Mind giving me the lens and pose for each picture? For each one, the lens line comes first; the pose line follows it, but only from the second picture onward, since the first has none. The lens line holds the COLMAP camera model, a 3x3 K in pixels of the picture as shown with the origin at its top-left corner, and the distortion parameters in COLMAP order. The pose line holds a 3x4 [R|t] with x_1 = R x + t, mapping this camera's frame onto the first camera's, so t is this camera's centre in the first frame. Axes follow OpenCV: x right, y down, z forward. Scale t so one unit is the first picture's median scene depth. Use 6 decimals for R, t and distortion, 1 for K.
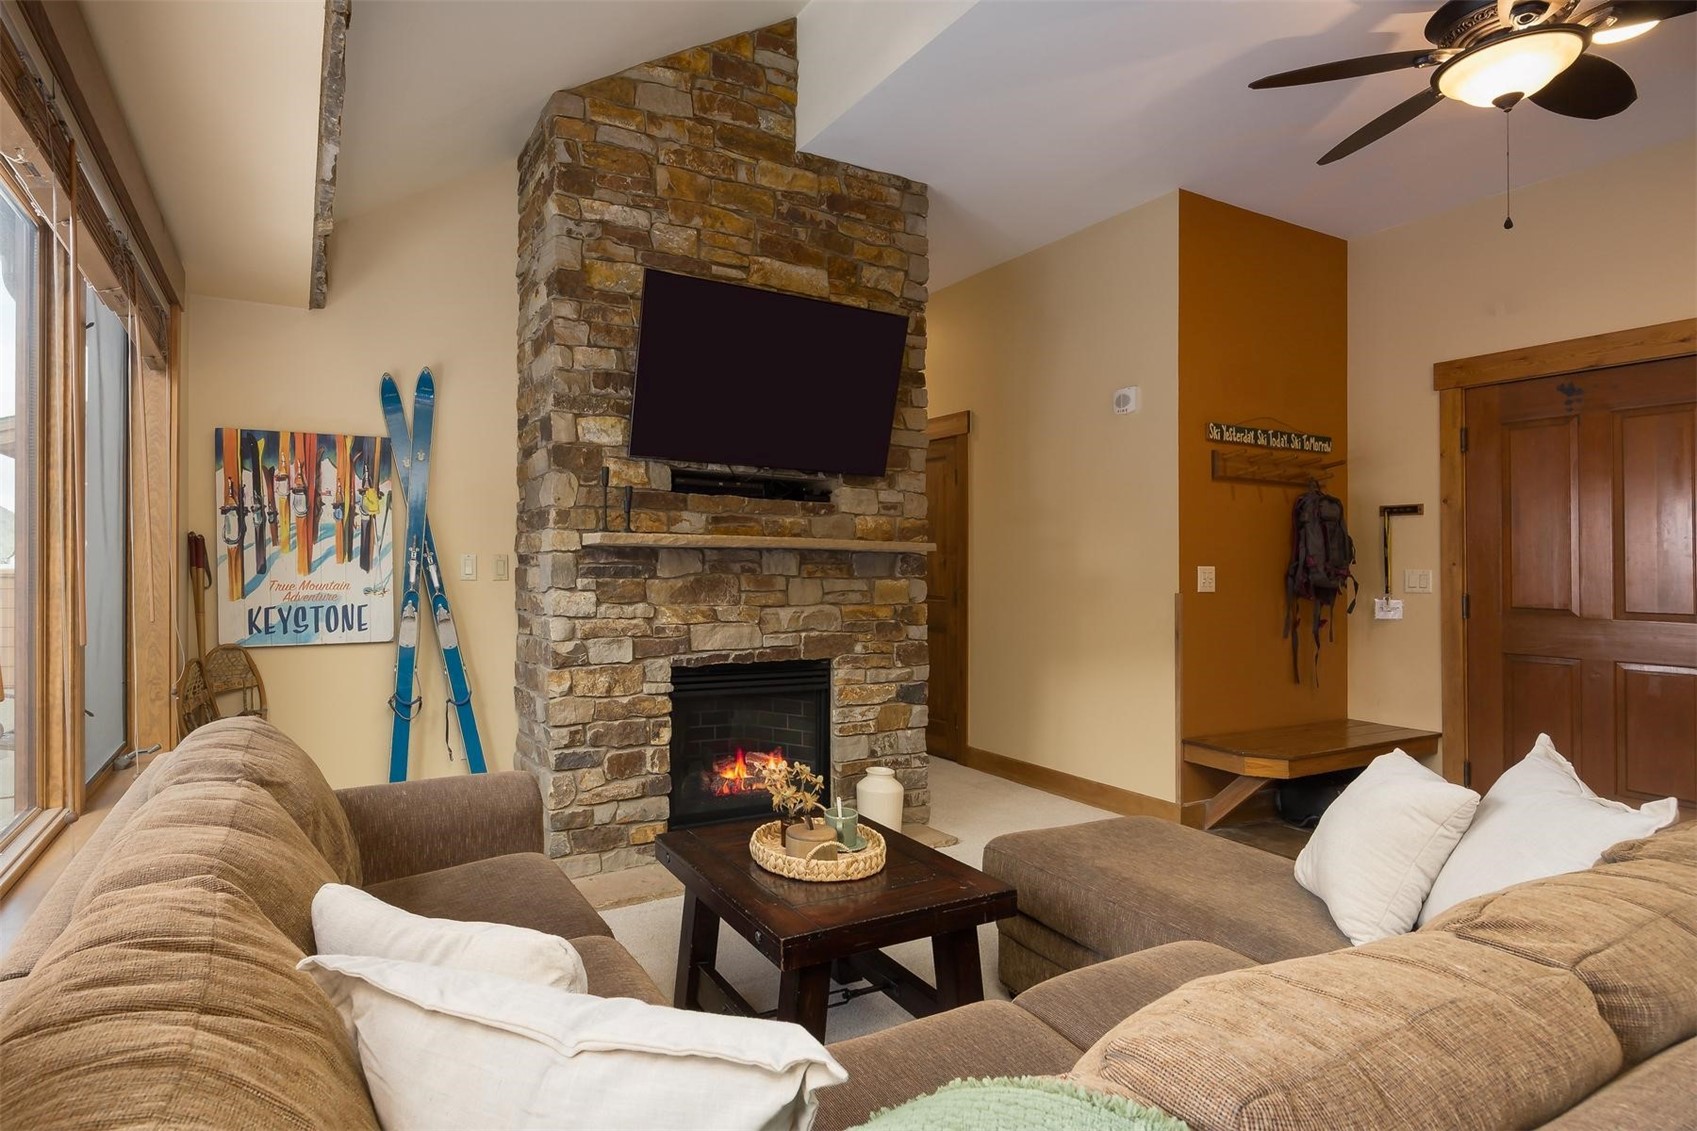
lens RADIAL K [[741.5, 0, 855.4], [0, 741.5, 562.5], [0, 0, 1]] dist [-0.004061, 0.000485]
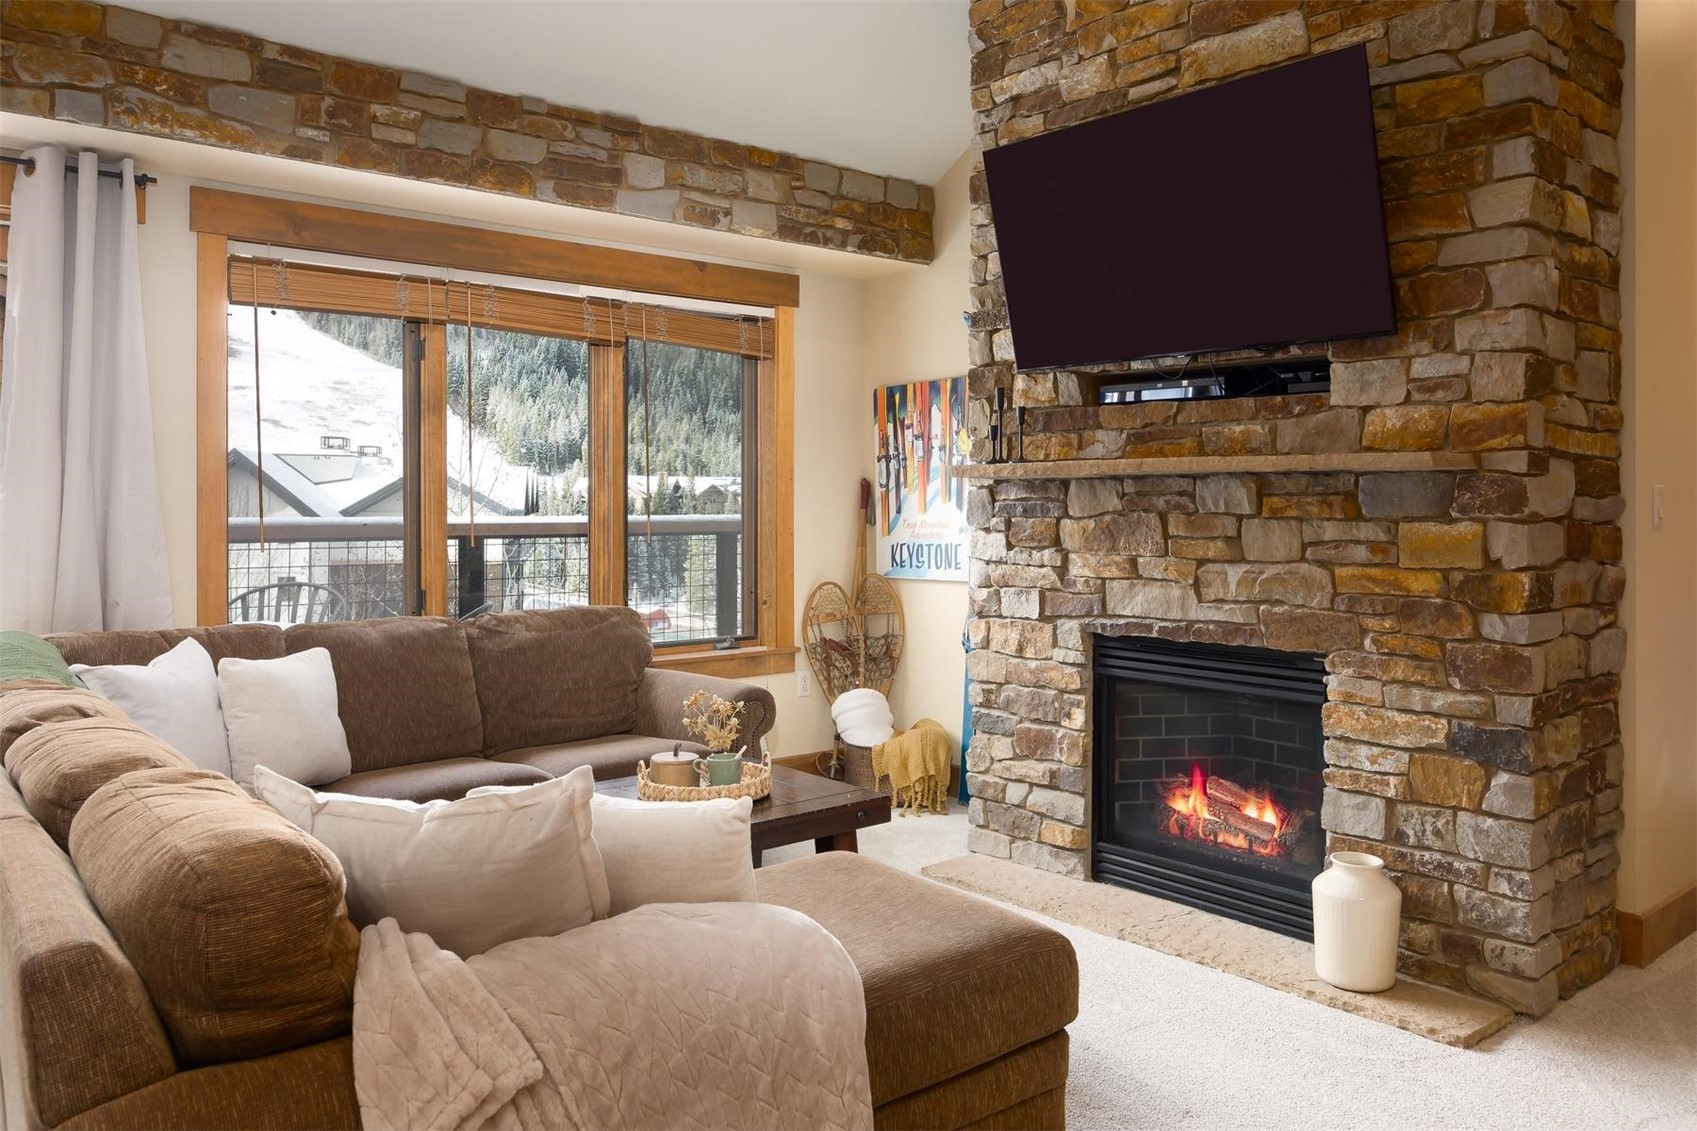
lens RADIAL K [[1218.8, 0, 868.1], [0, 1218.8, 512.8], [0, 0, 1]] dist [-0.012422, -0.003676]
pose [[0.269745, -0.004231, -0.962922, 0.905795], [0.010475, 0.999944, -0.001459, 0.015406], [0.962875, -0.009693, 0.269775, 0.433121]]
